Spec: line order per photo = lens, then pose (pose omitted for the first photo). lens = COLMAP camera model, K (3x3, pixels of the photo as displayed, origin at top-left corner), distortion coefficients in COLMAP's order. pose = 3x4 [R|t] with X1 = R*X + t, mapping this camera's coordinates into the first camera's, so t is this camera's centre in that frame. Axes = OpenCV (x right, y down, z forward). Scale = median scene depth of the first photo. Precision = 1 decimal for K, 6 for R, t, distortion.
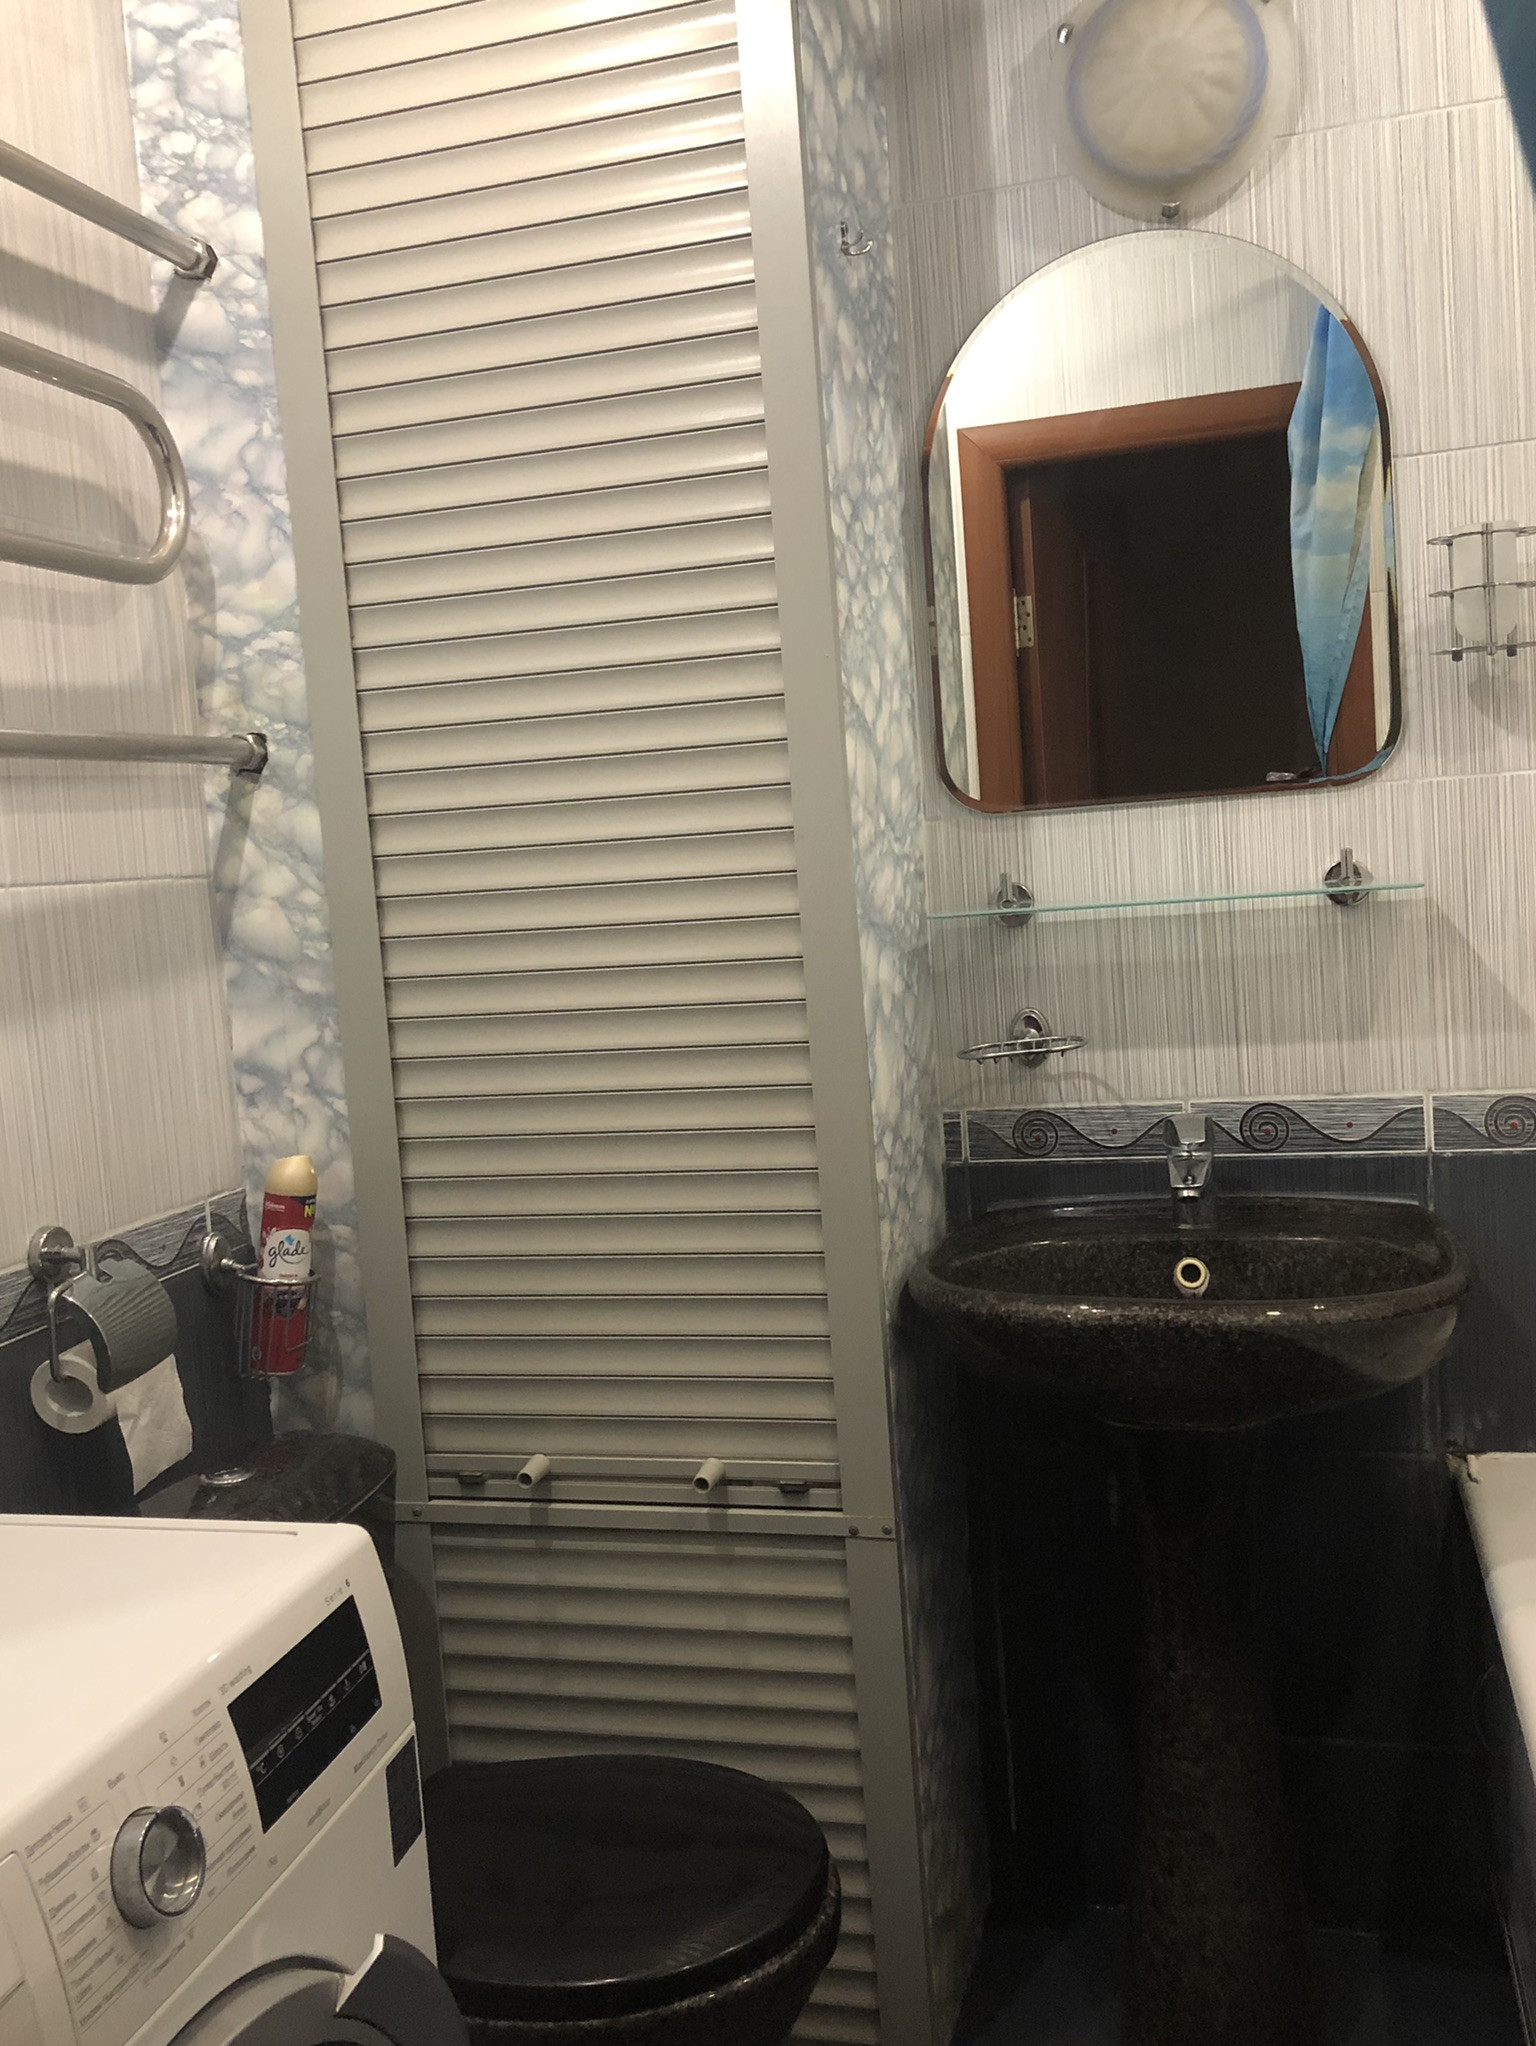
lens RADIAL K [[1697.2, 0, 812.9], [0, 1697.2, 1020.6], [0, 0, 1]] dist [0.009270, -0.006140]
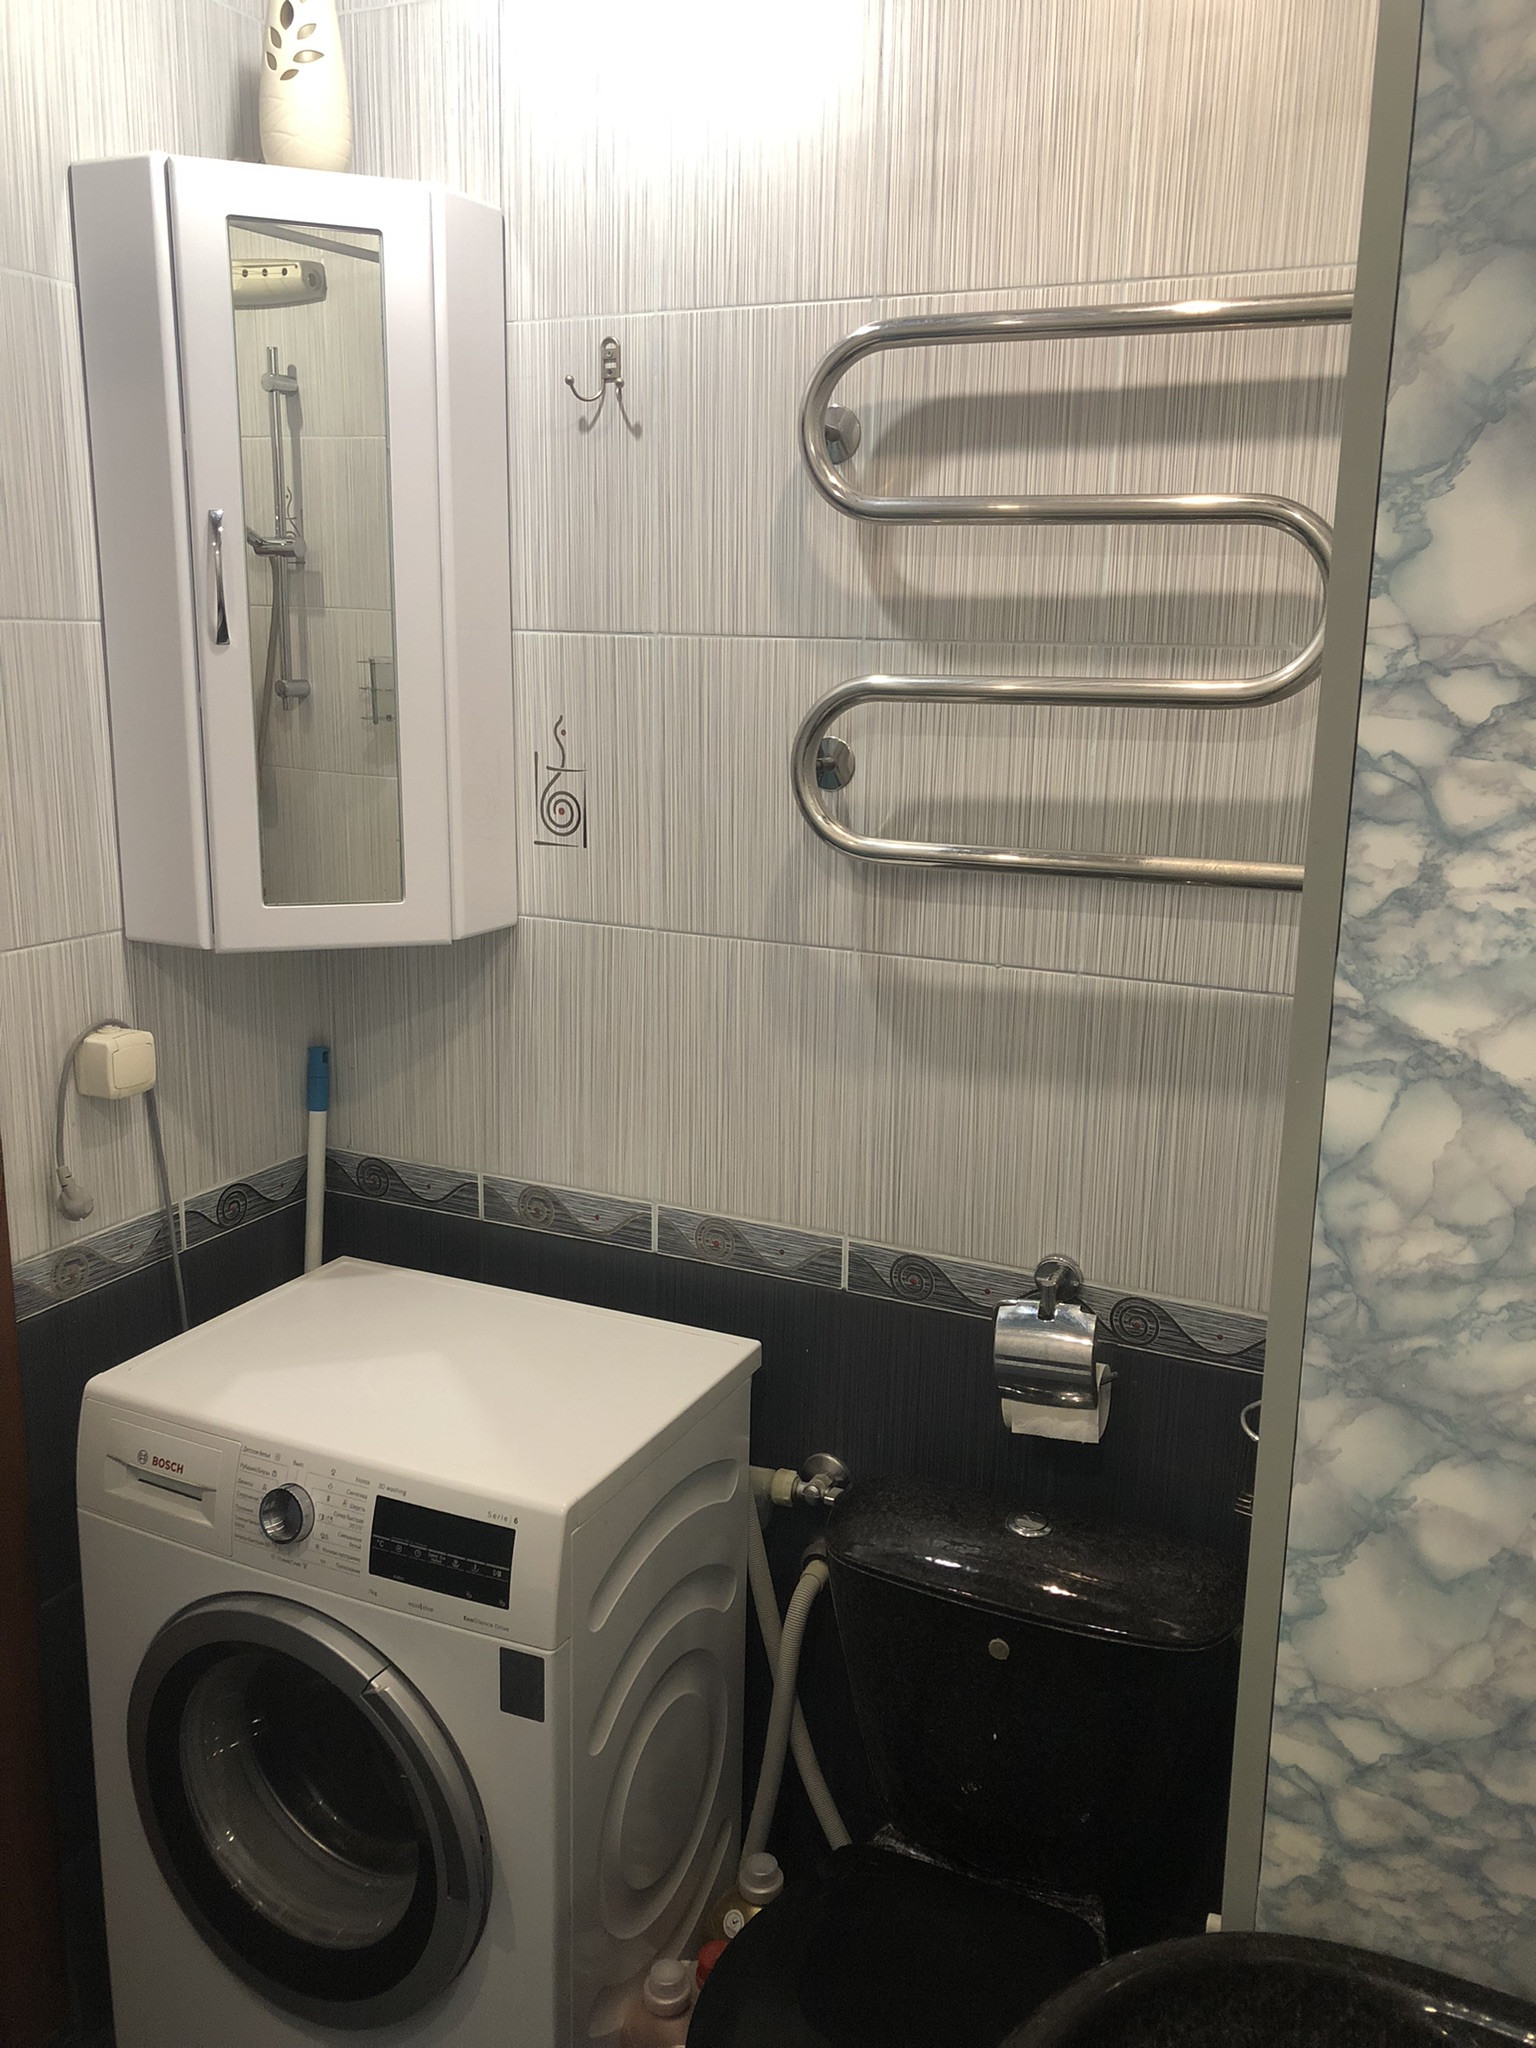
lens RADIAL K [[1698.8, 0, 812.9], [0, 1698.8, 1021.6], [0, 0, 1]] dist [0.009270, -0.006140]
pose [[-0.156117, 0.284250, -0.945954, 0.393070], [-0.115075, 0.945941, 0.303238, -0.225802], [0.981012, 0.156196, -0.114967, 0.575337]]
